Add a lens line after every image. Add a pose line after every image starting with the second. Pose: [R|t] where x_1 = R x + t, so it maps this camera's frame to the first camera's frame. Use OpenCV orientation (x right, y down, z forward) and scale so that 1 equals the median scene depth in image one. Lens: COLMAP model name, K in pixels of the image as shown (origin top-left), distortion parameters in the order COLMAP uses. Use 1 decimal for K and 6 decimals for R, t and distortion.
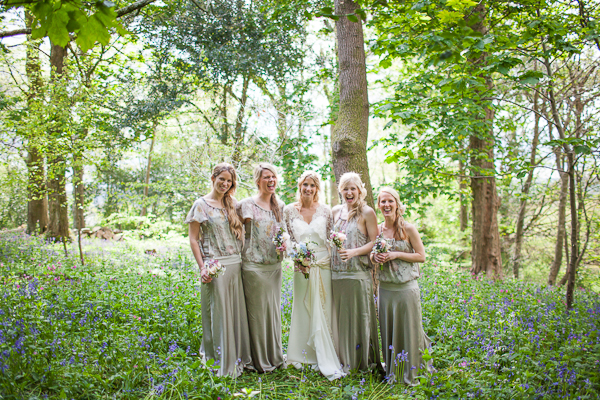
lens RADIAL K [[596.2, 0, 300.6], [0, 596.2, 211.7], [0, 0, 1]] dist [-0.058657, 0.014633]
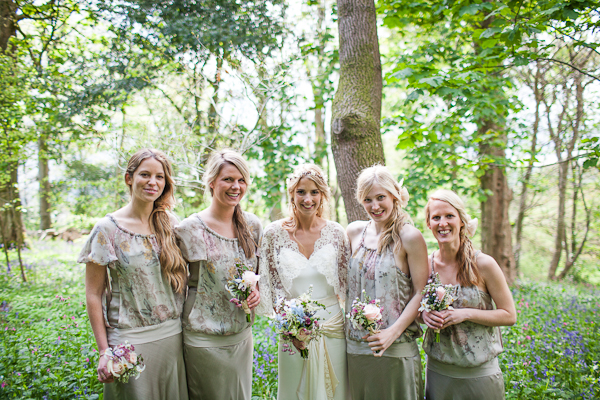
lens RADIAL K [[596.2, 0, 300.6], [0, 596.2, 211.7], [0, 0, 1]] dist [-0.058657, 0.014633]
pose [[0.999422, -0.019276, 0.027994, -0.001288], [0.018890, 0.999723, 0.014013, -0.009737], [-0.028257, -0.013476, 0.999510, 0.134449]]
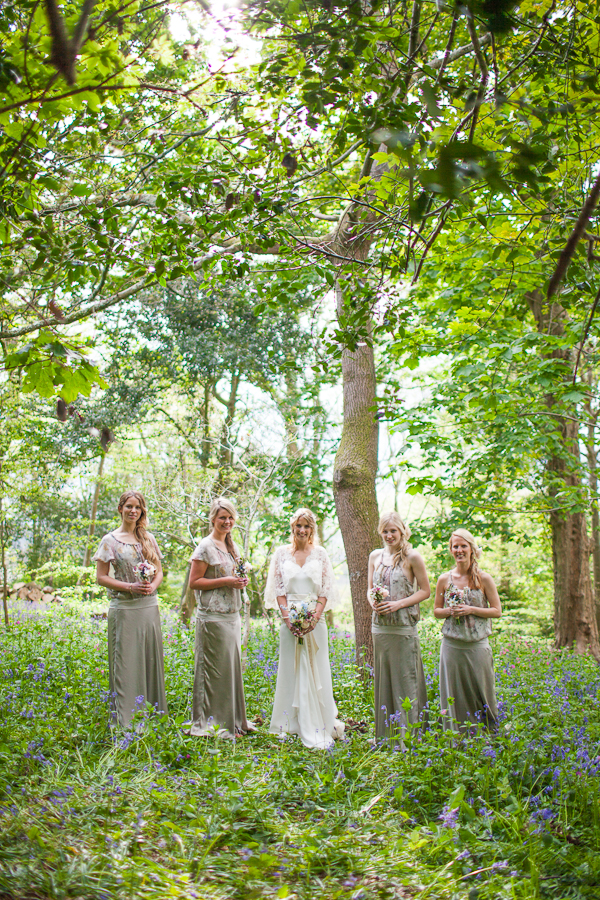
lens RADIAL K [[917.6, 0, 300.0], [0, 917.6, 450.0], [0, 0, 1]] dist [-0.067183, 0.021175]
pose [[0.999650, -0.003477, -0.026237, 0.017091], [0.000237, 0.992467, -0.122512, 0.003506], [0.026466, 0.122462, 0.992120, -0.104963]]
